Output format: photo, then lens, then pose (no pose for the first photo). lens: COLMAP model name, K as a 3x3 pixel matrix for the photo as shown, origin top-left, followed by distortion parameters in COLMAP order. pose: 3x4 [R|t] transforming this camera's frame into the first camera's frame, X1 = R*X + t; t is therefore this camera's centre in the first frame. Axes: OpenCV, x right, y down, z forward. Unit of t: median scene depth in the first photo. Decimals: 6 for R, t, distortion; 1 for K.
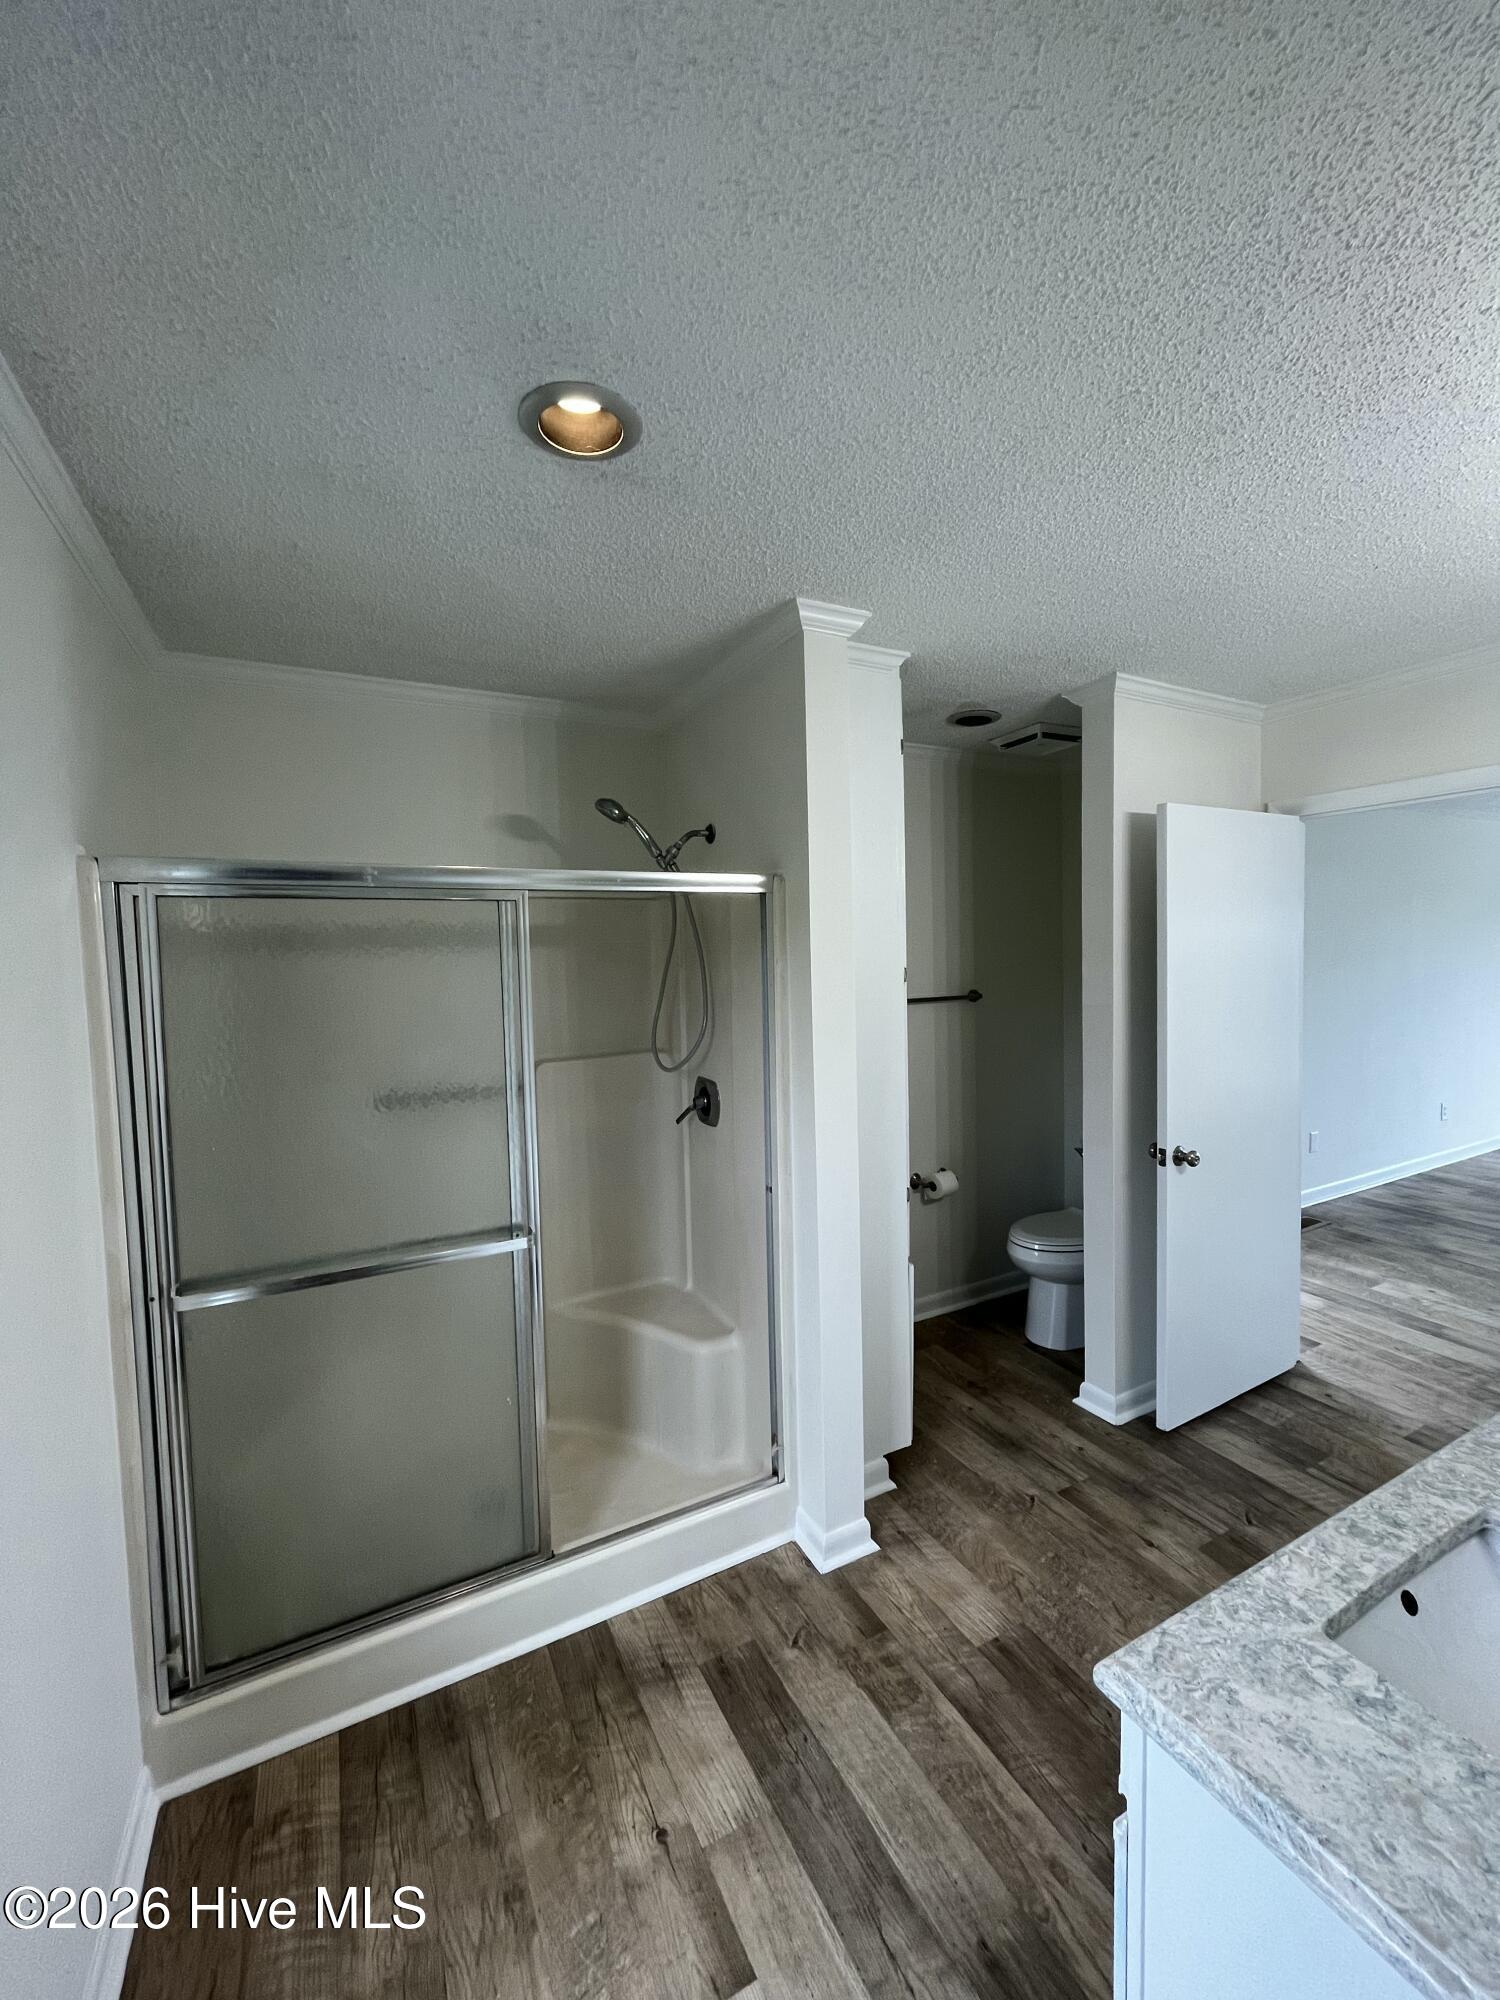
lens RADIAL K [[800.5, 0, 751.9], [0, 800.5, 999.8], [0, 0, 1]] dist [-0.007408, 0.000628]
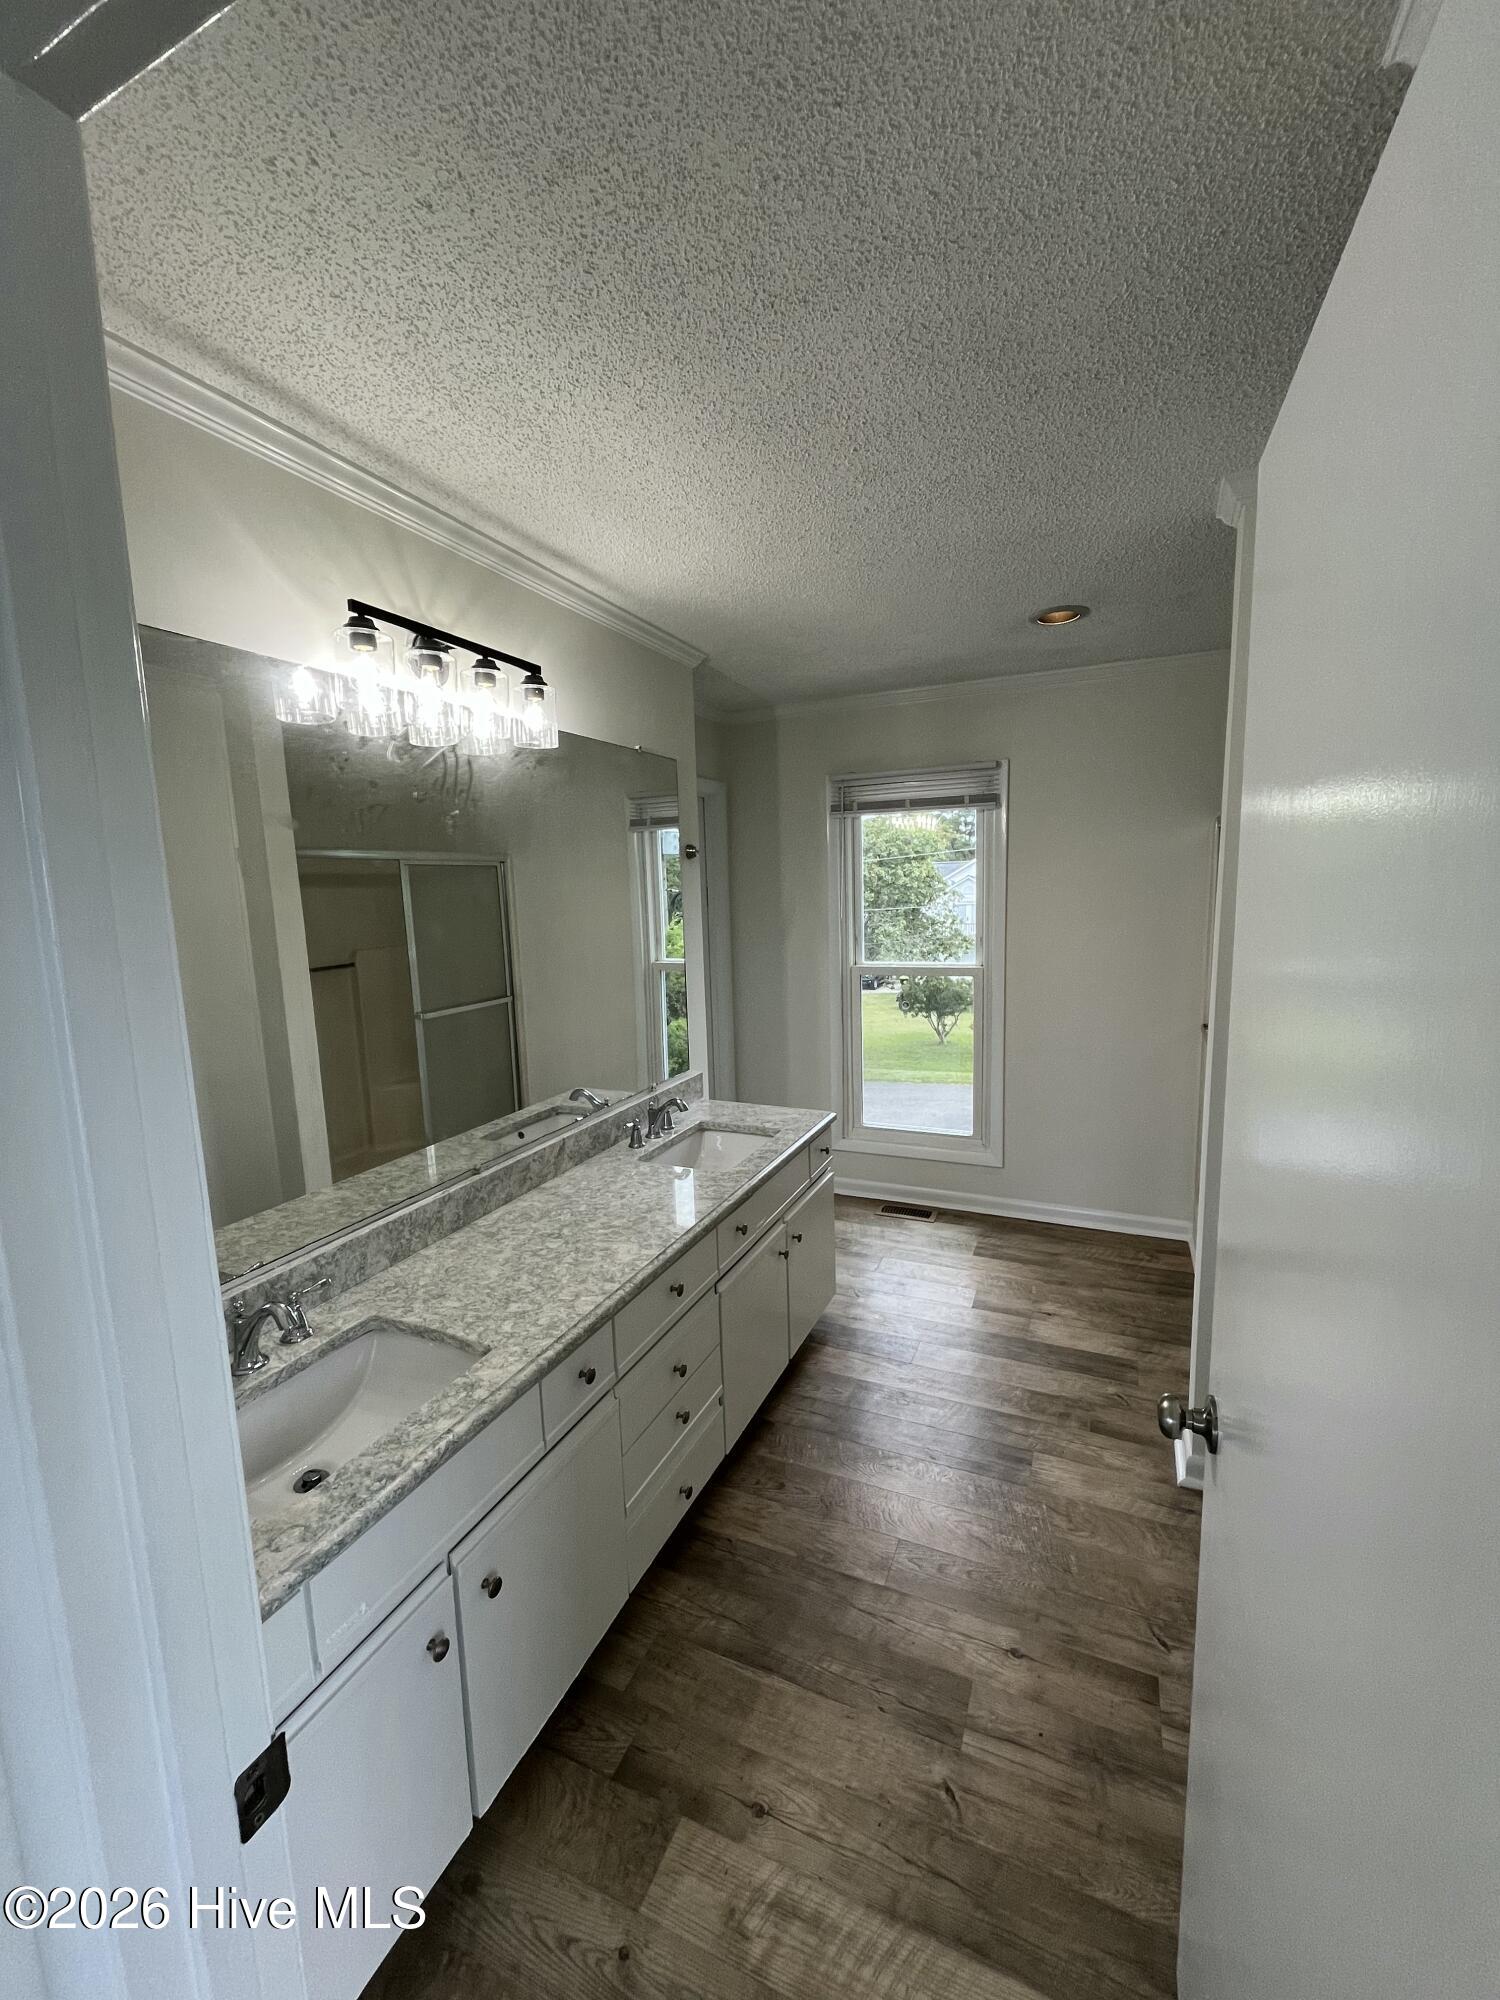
lens RADIAL K [[800.5, 0, 745.5], [0, 800.5, 995.2], [0, 0, 1]] dist [-0.007408, 0.000628]
pose [[-0.787546, 0.140720, -0.599975, 1.240004], [0.026196, 0.980344, 0.195547, -0.123419], [0.615699, 0.138285, -0.775752, 1.546421]]
